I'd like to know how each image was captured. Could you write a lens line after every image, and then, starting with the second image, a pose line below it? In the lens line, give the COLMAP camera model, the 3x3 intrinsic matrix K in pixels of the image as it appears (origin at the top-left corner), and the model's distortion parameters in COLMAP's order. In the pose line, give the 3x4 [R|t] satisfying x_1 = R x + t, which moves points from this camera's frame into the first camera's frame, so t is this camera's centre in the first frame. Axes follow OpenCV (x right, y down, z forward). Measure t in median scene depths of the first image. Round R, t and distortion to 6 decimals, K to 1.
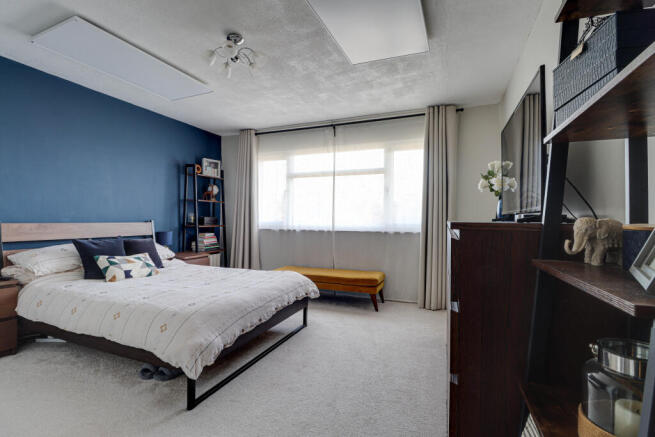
lens RADIAL K [[309.6, 0, 325.2], [0, 309.6, 205.7], [0, 0, 1]] dist [-0.003726, -0.000529]
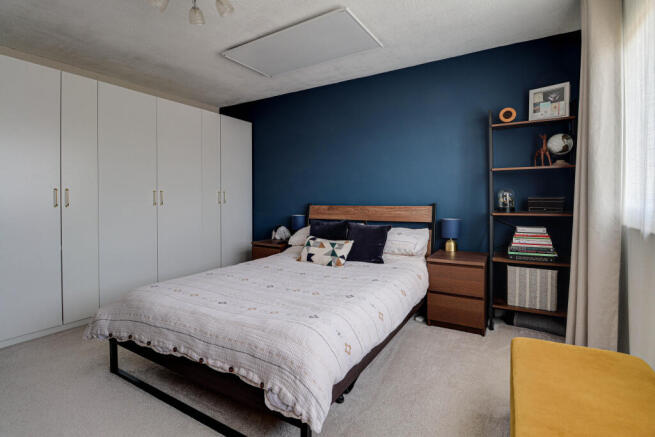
lens RADIAL K [[309.6, 0, 325.2], [0, 309.6, 205.7], [0, 0, 1]] dist [-0.003726, -0.000529]
pose [[-0.146986, 0.006992, -0.989114, 0.216673], [0.044396, 0.999014, 0.000464, 0.036006], [0.988142, -0.043845, -0.147151, 0.766206]]
